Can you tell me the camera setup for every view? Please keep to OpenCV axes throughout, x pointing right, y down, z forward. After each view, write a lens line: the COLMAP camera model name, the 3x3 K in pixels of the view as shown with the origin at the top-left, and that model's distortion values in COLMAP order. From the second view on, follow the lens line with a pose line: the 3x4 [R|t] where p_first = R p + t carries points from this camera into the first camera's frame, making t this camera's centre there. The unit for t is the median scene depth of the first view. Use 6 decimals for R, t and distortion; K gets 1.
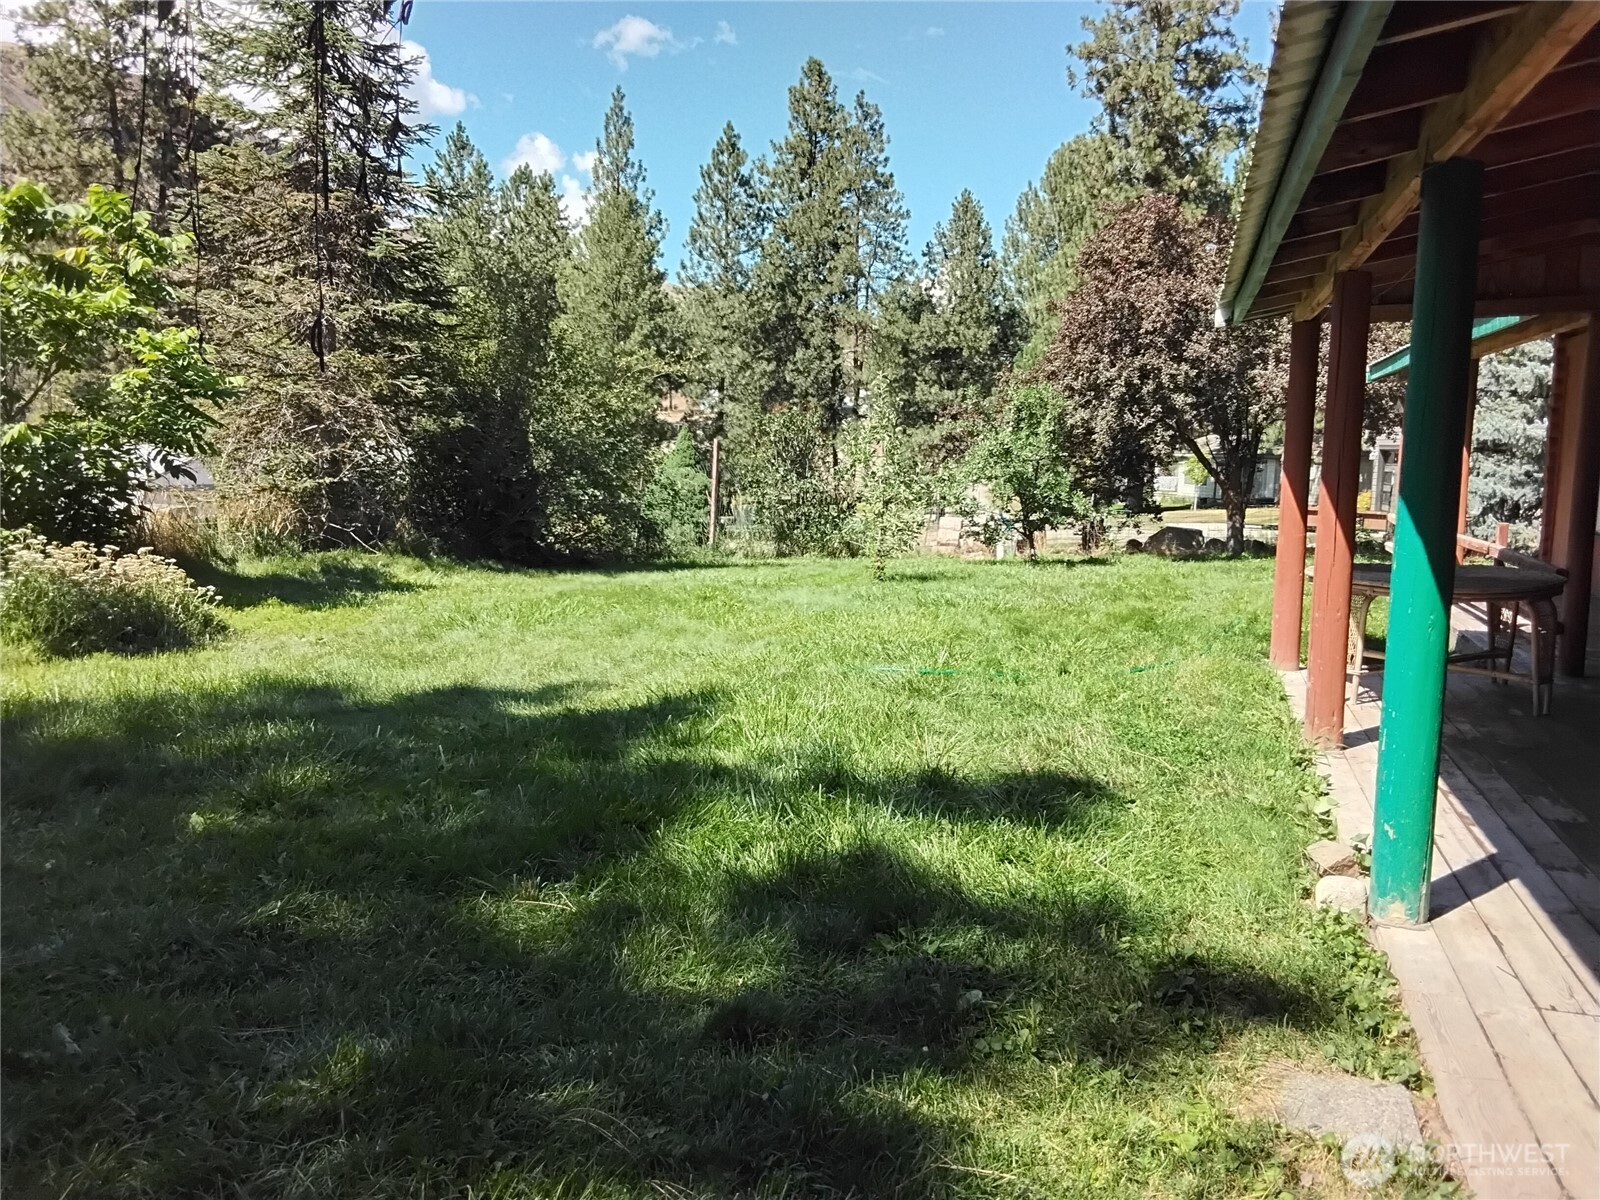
lens RADIAL K [[1246.6, 0, 794.9], [0, 1246.6, 593.2], [0, 0, 1]] dist [0.080352, -0.106290]
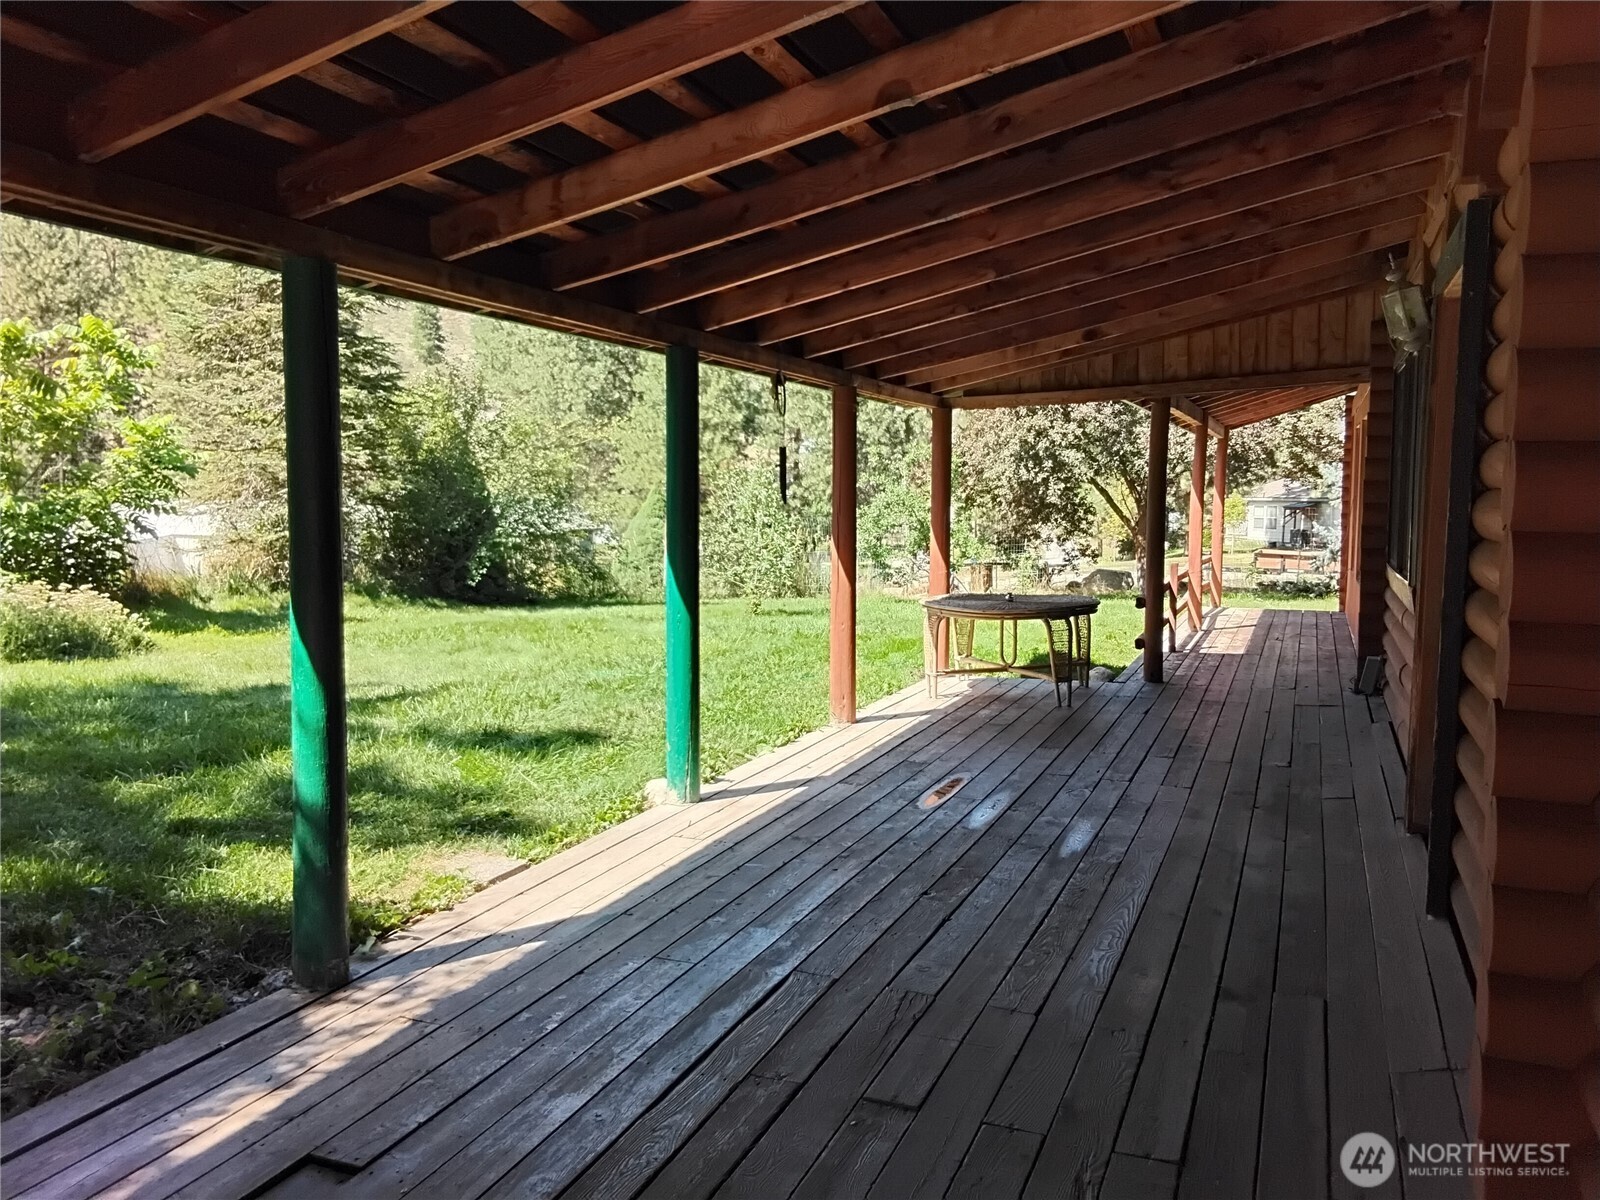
lens RADIAL K [[1246.6, 0, 804.7], [0, 1246.6, 604.9], [0, 0, 1]] dist [0.080352, -0.106290]
pose [[0.996994, -0.003284, -0.077411, 0.232008], [0.001138, 0.999614, -0.027755, 0.014918], [0.077472, 0.027584, 0.996613, -0.190643]]
